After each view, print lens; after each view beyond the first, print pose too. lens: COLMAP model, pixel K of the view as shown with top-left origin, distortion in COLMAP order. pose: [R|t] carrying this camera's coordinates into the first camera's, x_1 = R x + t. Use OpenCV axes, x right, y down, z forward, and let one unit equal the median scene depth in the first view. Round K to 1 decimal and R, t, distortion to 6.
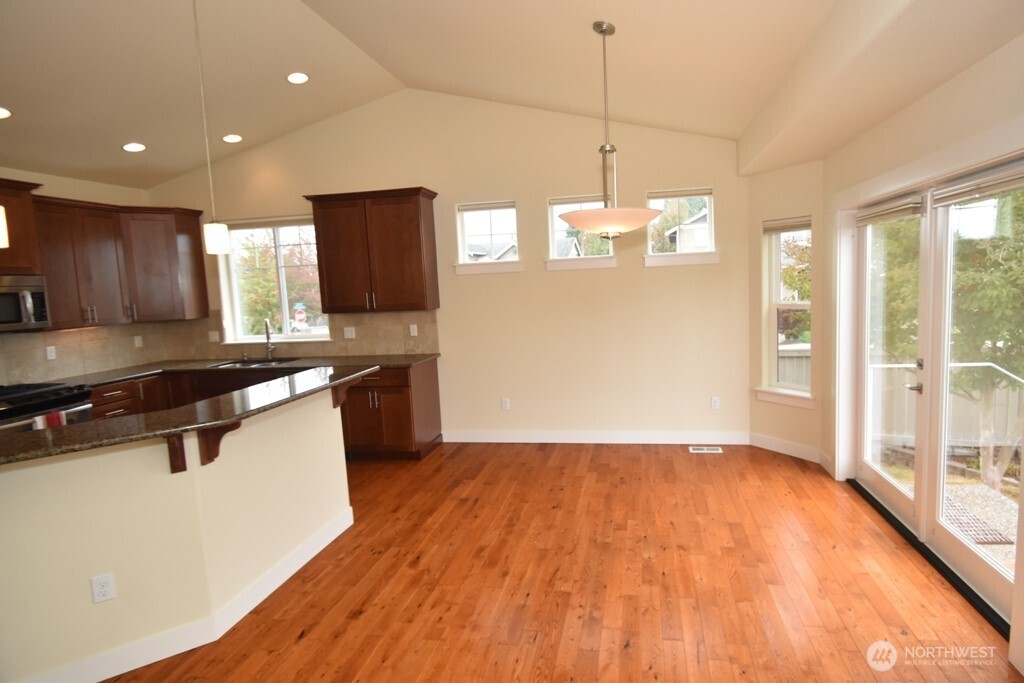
lens RADIAL K [[482.3, 0, 560.4], [0, 482.3, 327.7], [0, 0, 1]] dist [0.008736, -0.013019]
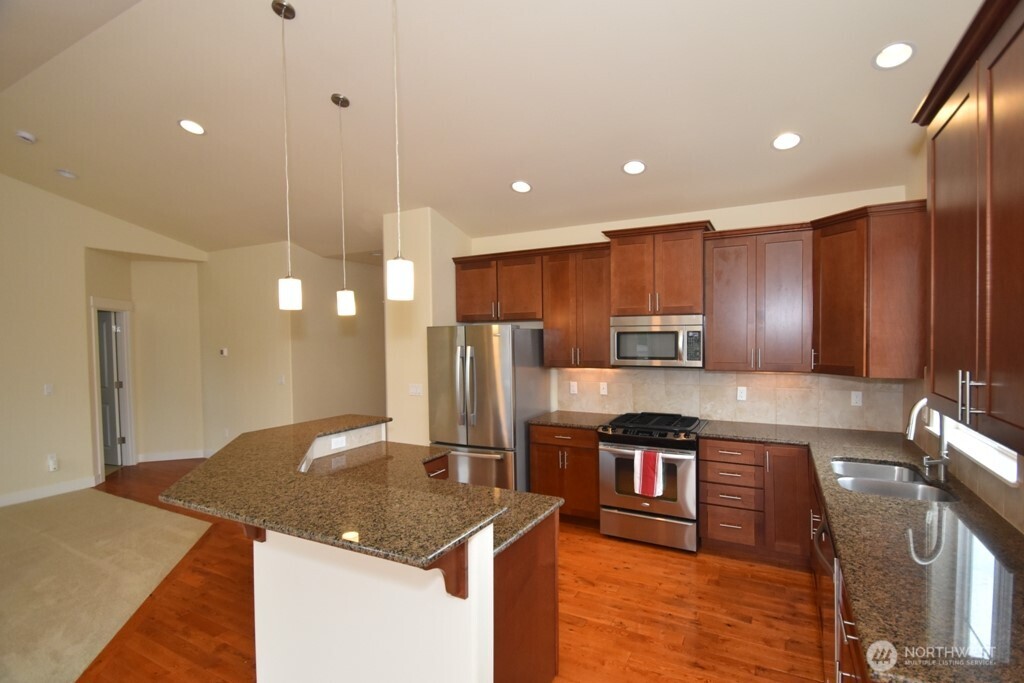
lens RADIAL K [[482.3, 0, 545.6], [0, 482.3, 358.7], [0, 0, 1]] dist [0.008736, -0.013019]
pose [[-0.311372, 0.092405, -0.945785, -0.035897], [-0.068598, 0.990479, 0.119355, -0.103260], [0.947809, 0.102043, -0.302069, 0.902113]]
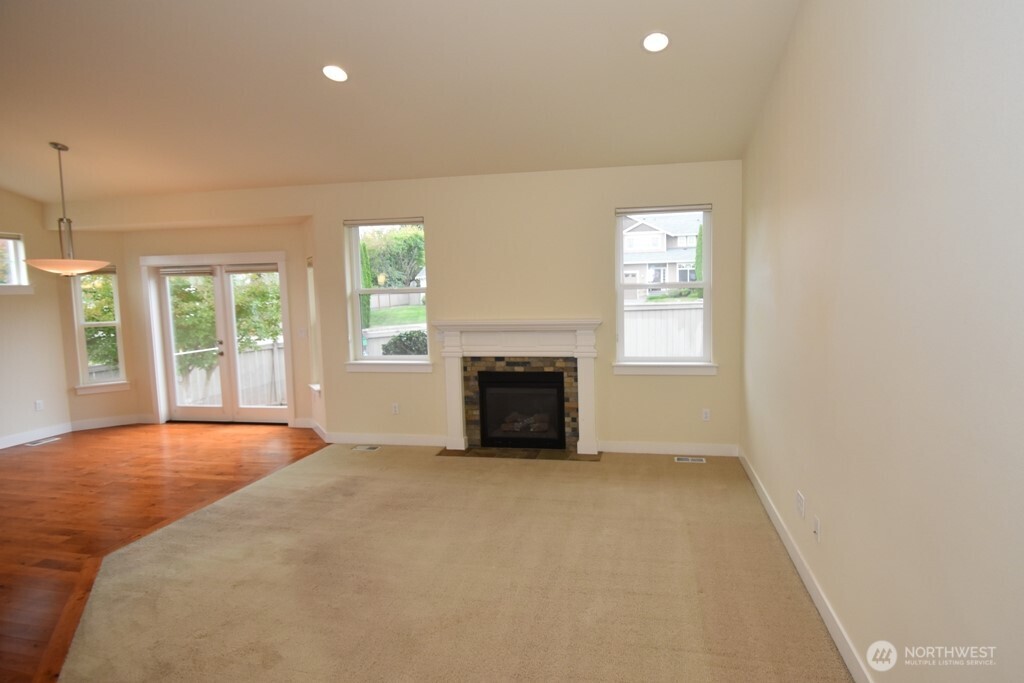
lens RADIAL K [[509.3, 0, 570.9], [0, 509.3, 330.3], [0, 0, 1]] dist [0.005392, -0.011157]
pose [[-0.000369, -0.036059, 0.999350, -1.000515], [0.114796, 0.992742, 0.035863, 0.075168], [-0.993389, 0.114735, 0.003773, -0.391153]]
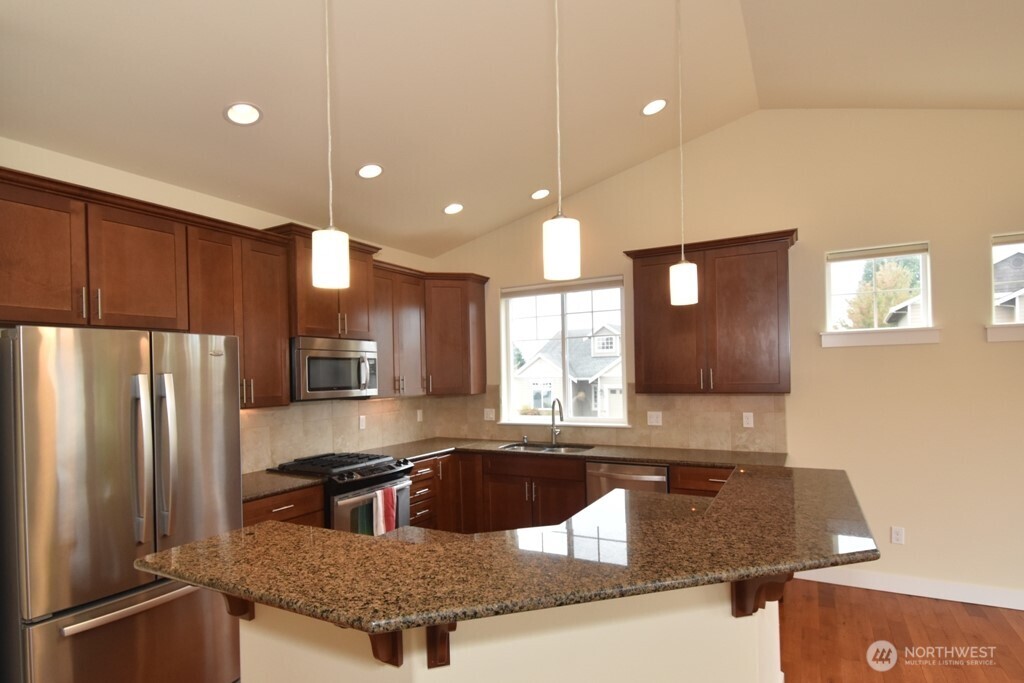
lens RADIAL K [[534.4, 0, 492.5], [0, 534.4, 378.8], [0, 0, 1]] dist [-0.010957, -0.001240]
pose [[0.930444, 0.029002, -0.365285, -0.420037], [-0.056665, 0.996259, -0.065239, 0.020356], [0.362026, 0.081400, 0.928607, 0.081599]]
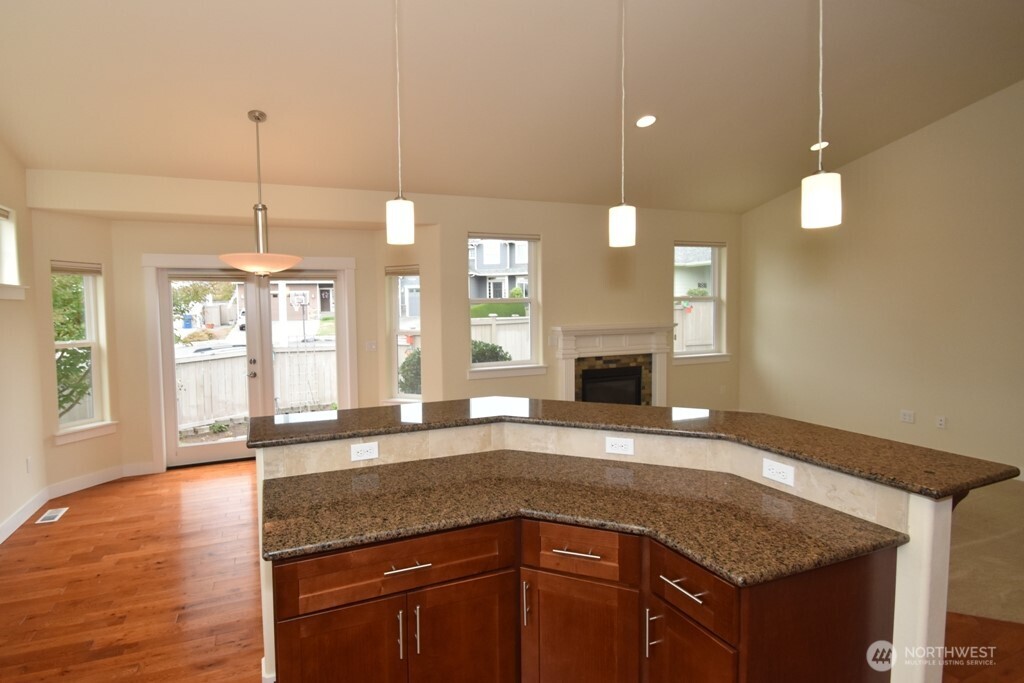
lens RADIAL K [[515.4, 0, 460.3], [0, 515.4, 337.1], [0, 0, 1]] dist [-0.002798, -0.004689]
pose [[-0.506506, 0.002139, 0.862234, -0.858535], [0.120295, 0.990392, 0.068208, -0.035730], [-0.853804, 0.138270, -0.501897, 0.808160]]
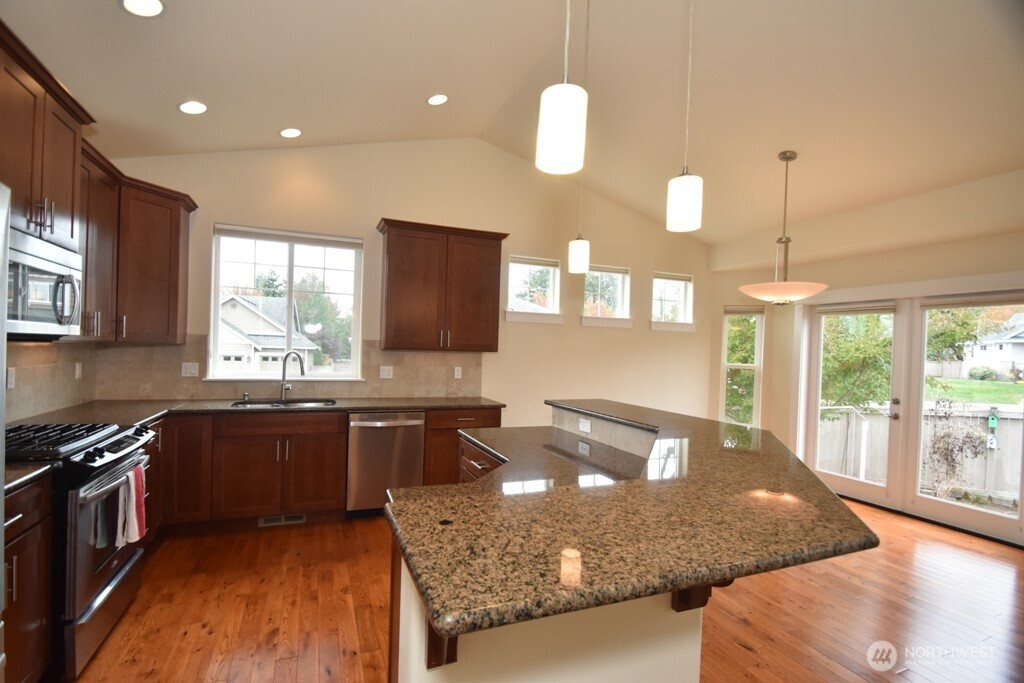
lens RADIAL K [[454.3, 0, 472.3], [0, 454.3, 354.3], [0, 0, 1]] dist [-0.003953, -0.001233]
pose [[0.876066, 0.067363, 0.477463, -0.809920], [-0.025314, 0.995253, -0.093969, 0.060575], [-0.481527, 0.070236, 0.873612, 0.202405]]
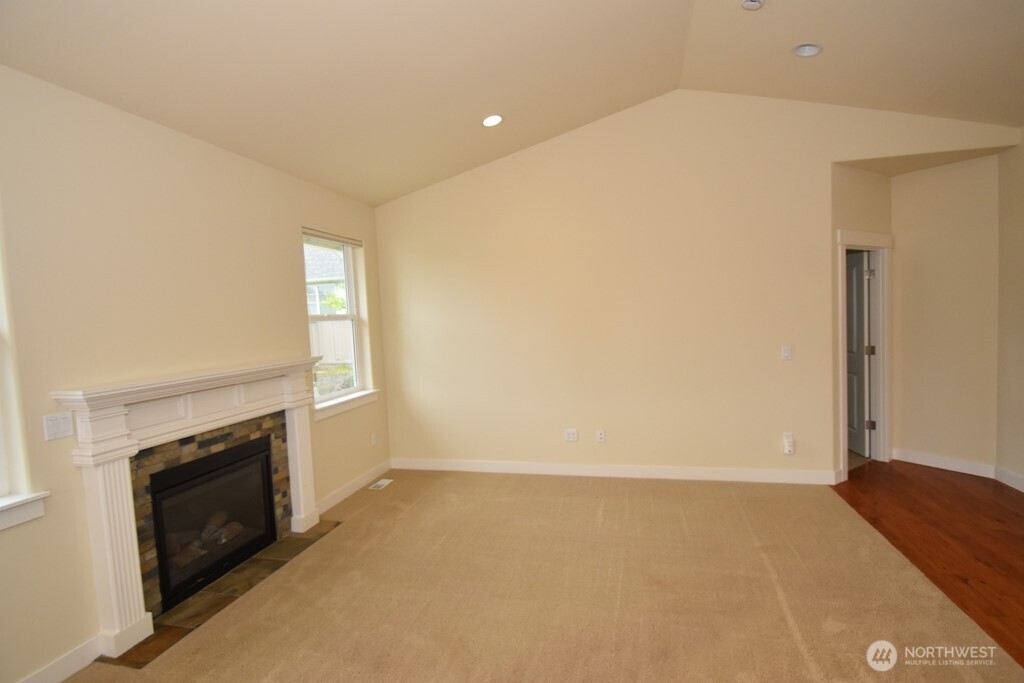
lens RADIAL K [[482.3, 0, 511.8], [0, 482.3, 336.2], [0, 0, 1]] dist [0.008736, -0.013019]
pose [[-0.989235, 0.087497, 0.117293, -0.356752], [0.103439, 0.985078, 0.137554, -0.019927], [-0.103507, 0.148206, -0.983525, 0.359776]]
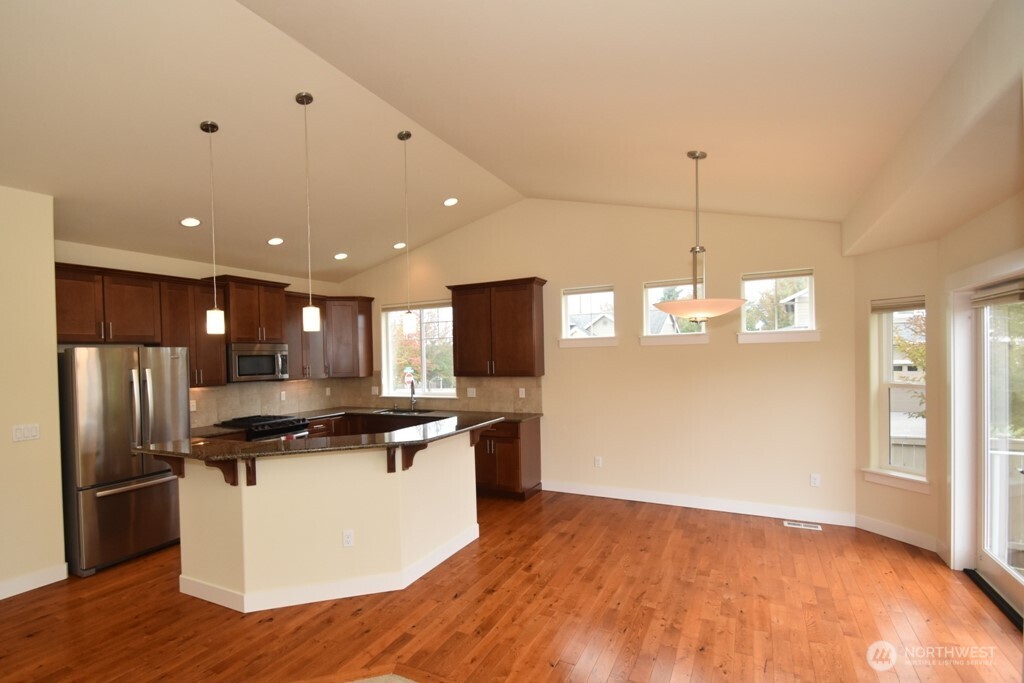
lens RADIAL K [[487.8, 0, 471.5], [0, 487.8, 364.4], [0, 0, 1]] dist [0.000362, -0.005482]
pose [[0.937362, 0.028580, -0.347182, -0.001903], [-0.052060, 0.996930, -0.058490, 0.013530], [0.344444, 0.072901, 0.935972, -0.210468]]
